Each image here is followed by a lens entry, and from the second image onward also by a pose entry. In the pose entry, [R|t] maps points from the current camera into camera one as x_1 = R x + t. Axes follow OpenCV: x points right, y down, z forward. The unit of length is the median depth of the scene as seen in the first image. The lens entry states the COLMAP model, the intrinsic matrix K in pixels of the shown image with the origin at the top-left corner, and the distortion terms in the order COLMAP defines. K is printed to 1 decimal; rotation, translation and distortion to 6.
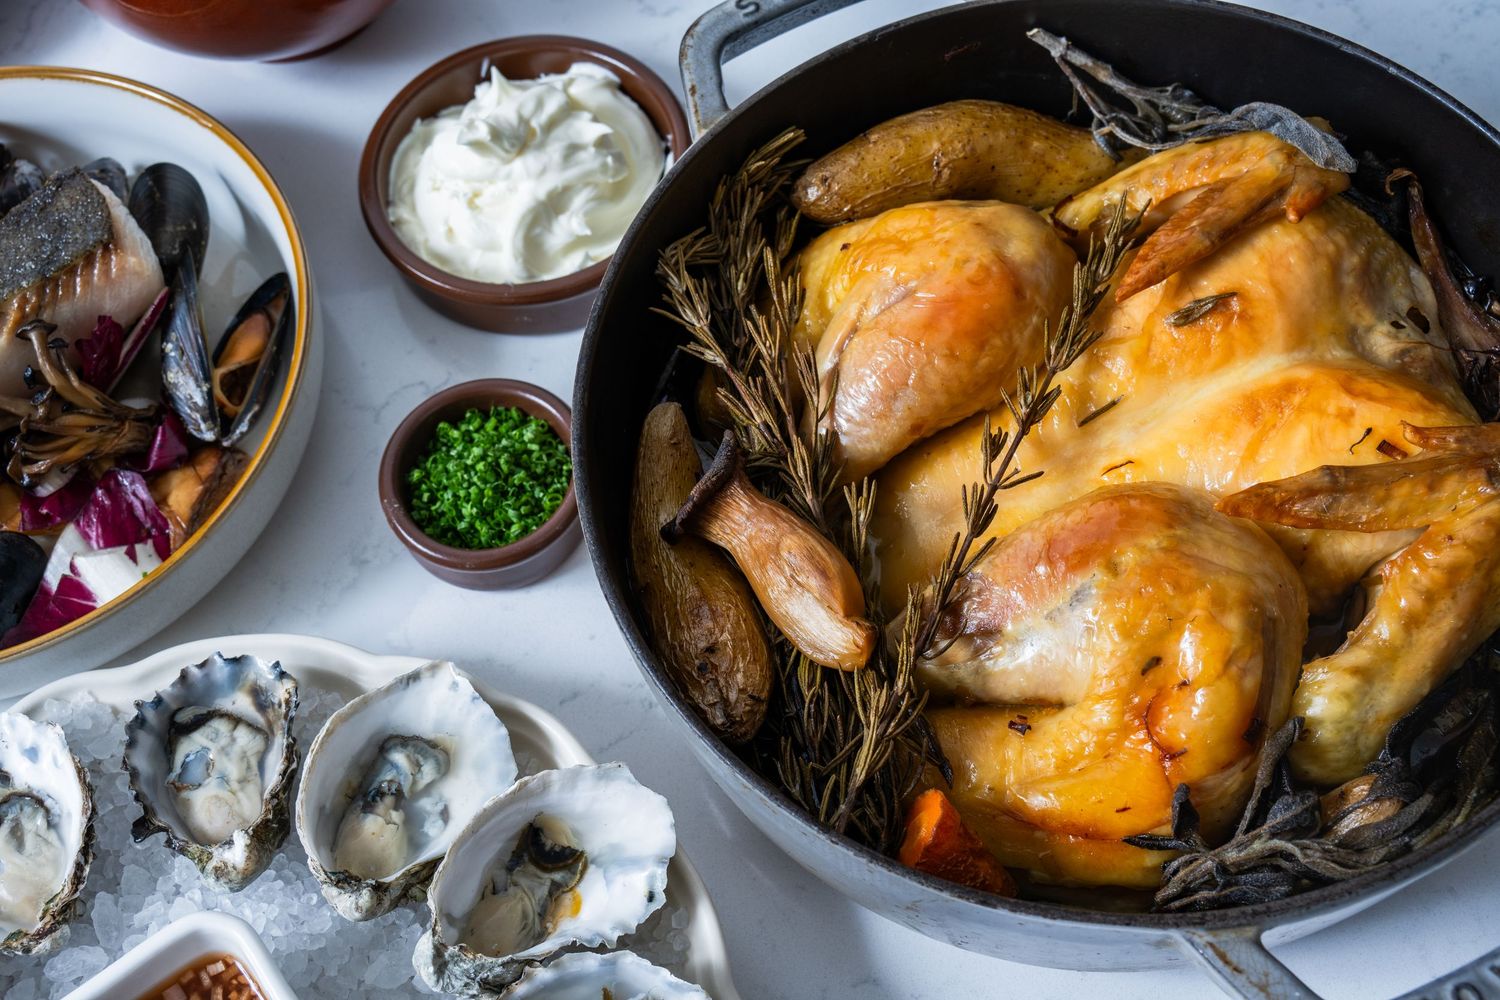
lens RADIAL K [[2061.3, 0, 748.4], [0, 2061.3, 501.1], [0, 0, 1]] dist [-0.012040, 0.000000]
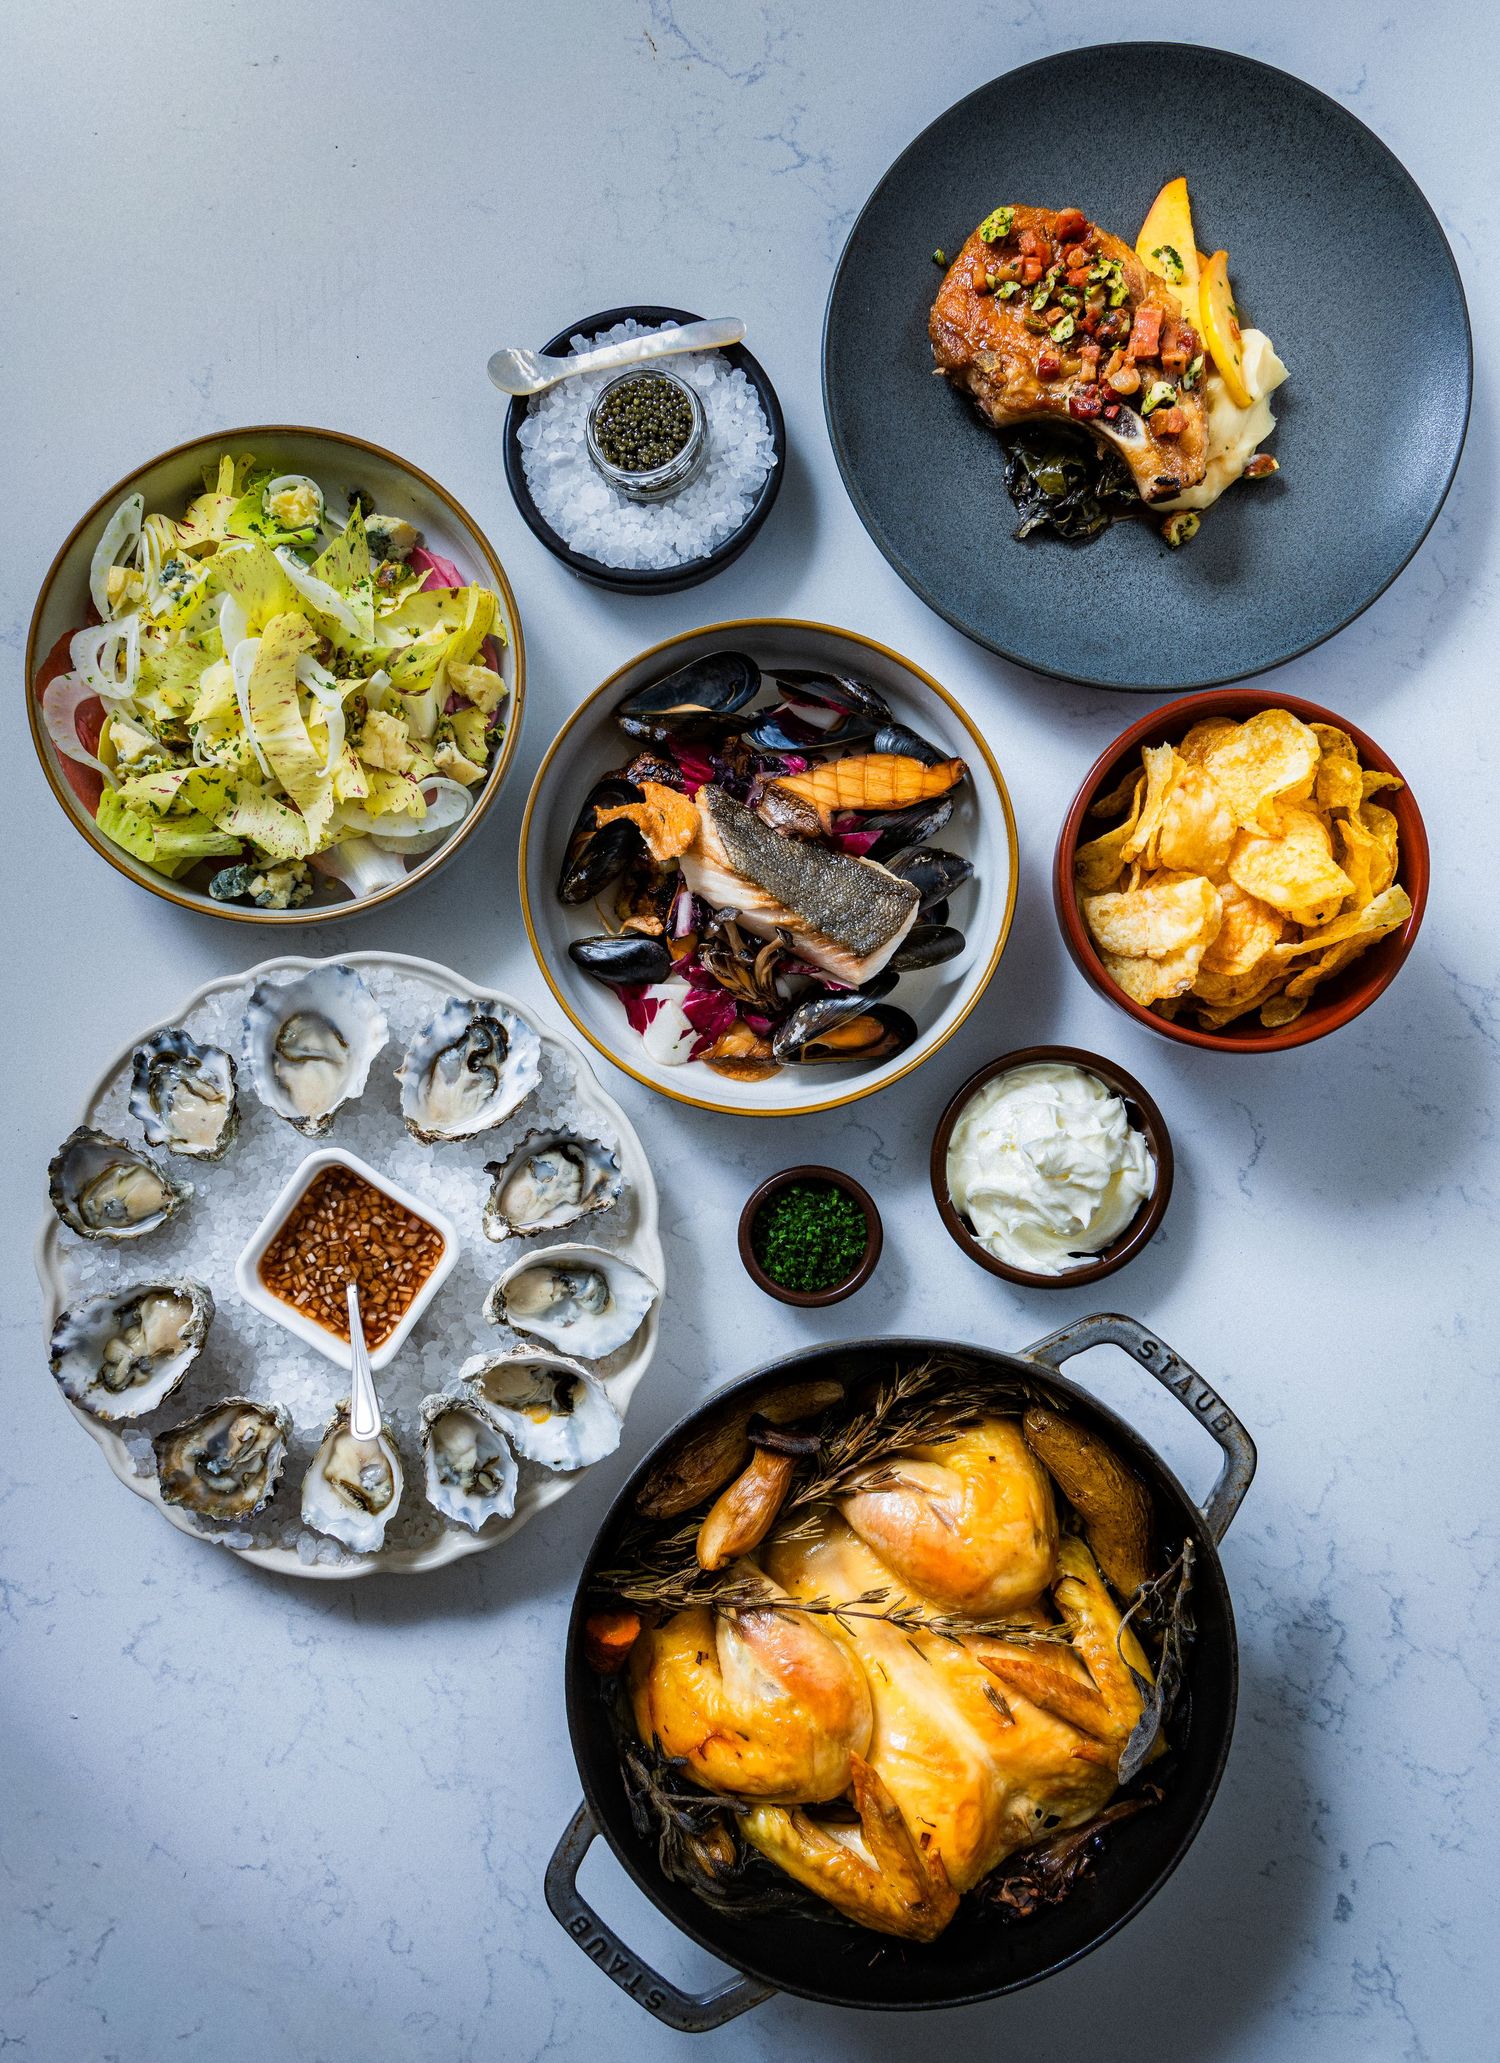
lens RADIAL K [[1796.6, 0, 752.9], [0, 1796.6, 1033.9], [0, 0, 1]] dist [-0.006969, 0.003513]
pose [[0.332672, 0.940339, 0.071358, -0.415555], [-0.831604, 0.256837, 0.492412, -0.738496], [0.444707, -0.223153, 0.867432, -0.145585]]
